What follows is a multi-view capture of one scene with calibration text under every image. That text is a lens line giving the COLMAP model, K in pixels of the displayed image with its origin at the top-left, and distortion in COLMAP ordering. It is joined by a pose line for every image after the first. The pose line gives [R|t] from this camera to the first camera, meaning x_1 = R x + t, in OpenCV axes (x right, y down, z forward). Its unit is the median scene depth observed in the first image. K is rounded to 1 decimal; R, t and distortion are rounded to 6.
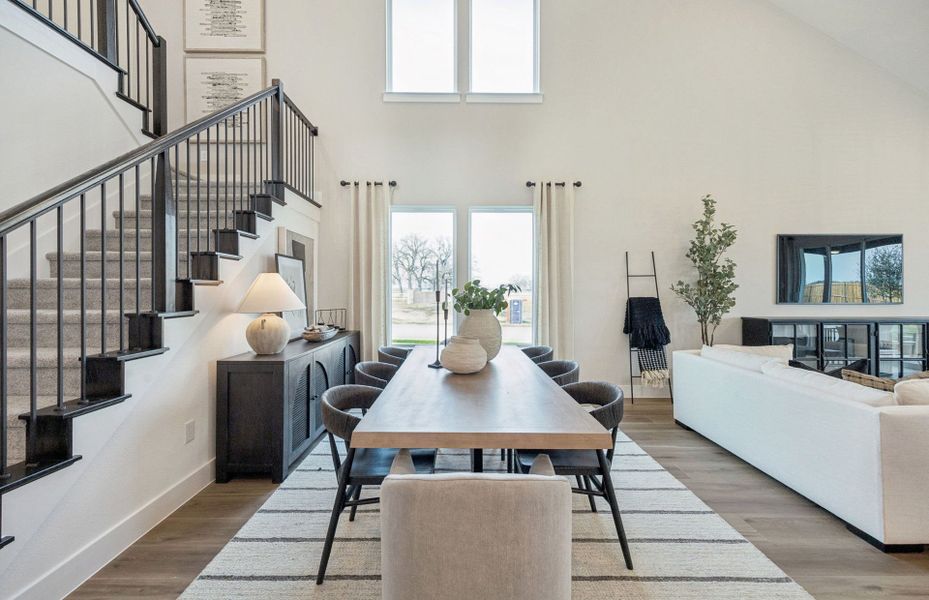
lens RADIAL K [[376.2, 0, 461.7], [0, 376.2, 287.4], [0, 0, 1]] dist [0.001096, 0.000091]
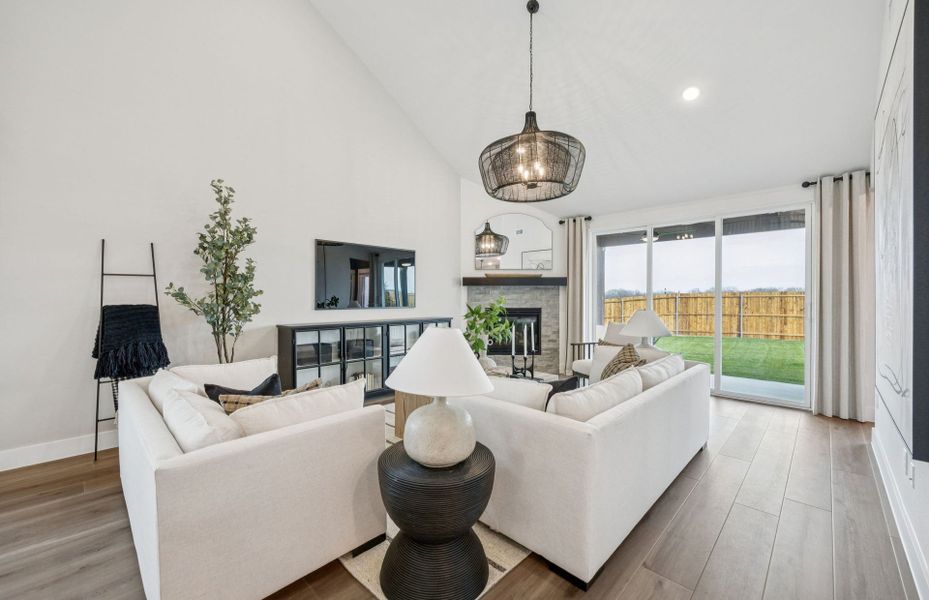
lens RADIAL K [[372.4, 0, 461.7], [0, 372.4, 296.0], [0, 0, 1]] dist [-0.000363, -0.000112]
pose [[0.695402, 0.003077, 0.718614, 0.426754], [-0.007757, 0.999965, 0.003224, 0.001795], [-0.718579, -0.007816, 0.695402, 0.051045]]
